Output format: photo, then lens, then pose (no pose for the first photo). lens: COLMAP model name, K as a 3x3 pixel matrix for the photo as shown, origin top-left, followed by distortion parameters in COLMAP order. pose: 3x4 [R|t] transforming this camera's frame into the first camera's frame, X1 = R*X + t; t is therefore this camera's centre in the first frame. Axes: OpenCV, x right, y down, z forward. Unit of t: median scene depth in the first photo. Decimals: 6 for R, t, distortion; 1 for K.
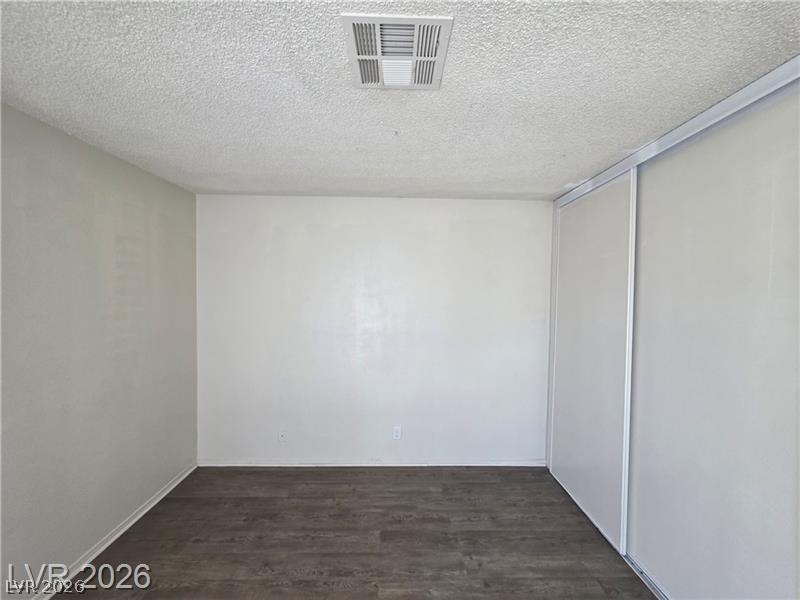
lens RADIAL K [[322.7, 0, 404.1], [0, 322.7, 300.5], [0, 0, 1]] dist [0.001688, -0.000217]
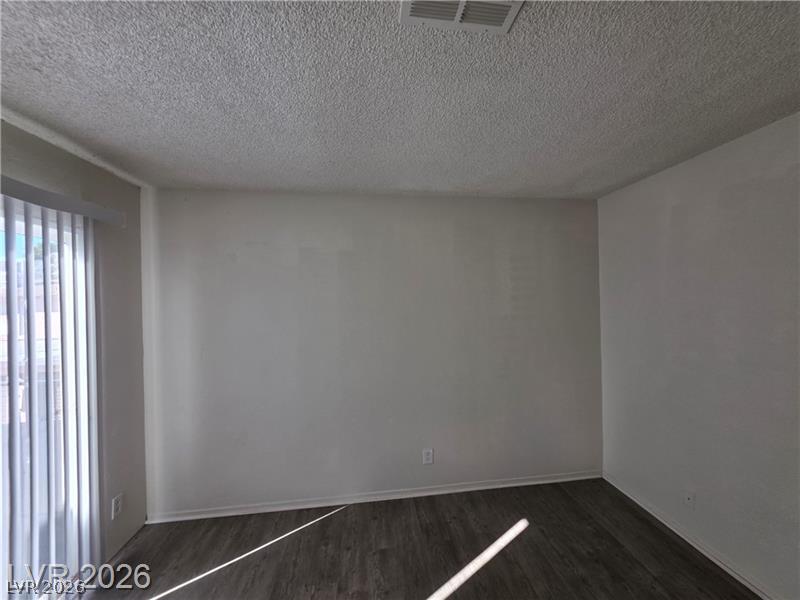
lens RADIAL K [[322.7, 0, 407.4], [0, 322.7, 297.9], [0, 0, 1]] dist [0.001688, -0.000217]
pose [[0.105139, -0.015114, -0.994343, 0.358035], [-0.012233, 0.999789, -0.016490, -0.003326], [0.994382, 0.013898, 0.104932, 0.403998]]
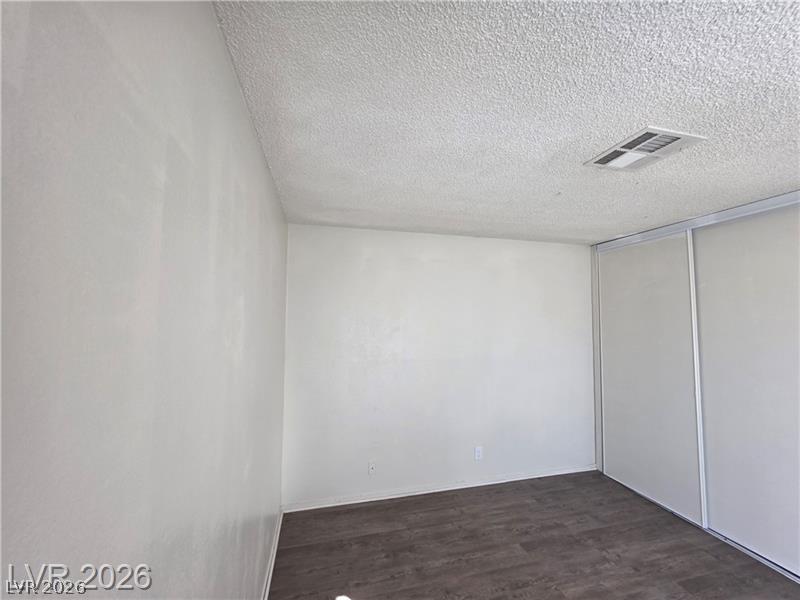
lens RADIAL K [[322.7, 0, 404.1], [0, 322.7, 300.5], [0, 0, 1]] dist [0.001688, -0.000217]
pose [[0.972917, 0.005427, 0.231093, -0.681088], [0.012934, 0.996880, -0.077866, -0.017803], [-0.230794, 0.078746, 0.969811, -0.023465]]
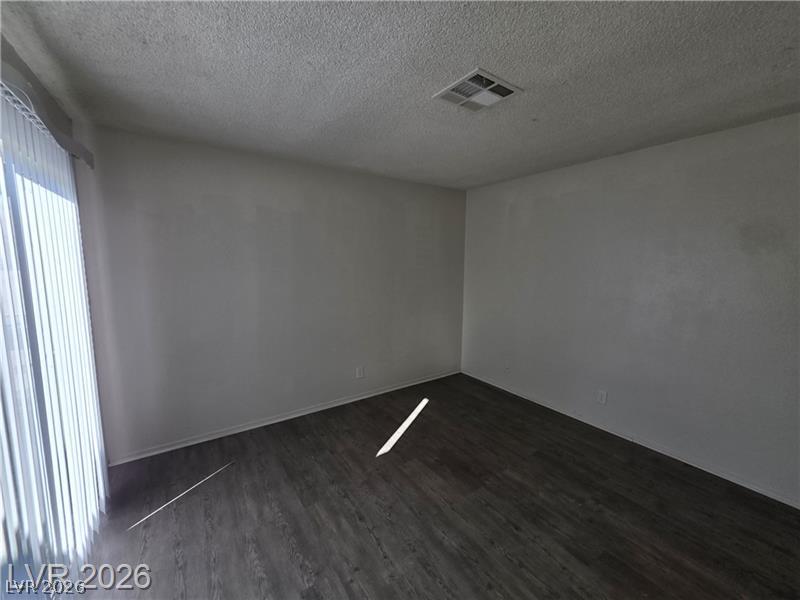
lens RADIAL K [[322.7, 0, 399.3], [0, 322.7, 301.6], [0, 0, 1]] dist [0.001688, -0.000217]
pose [[0.542876, 0.099665, -0.833878, 0.593869], [-0.026474, 0.994471, 0.101624, 0.038362], [0.839396, -0.033093, 0.542513, -0.088407]]
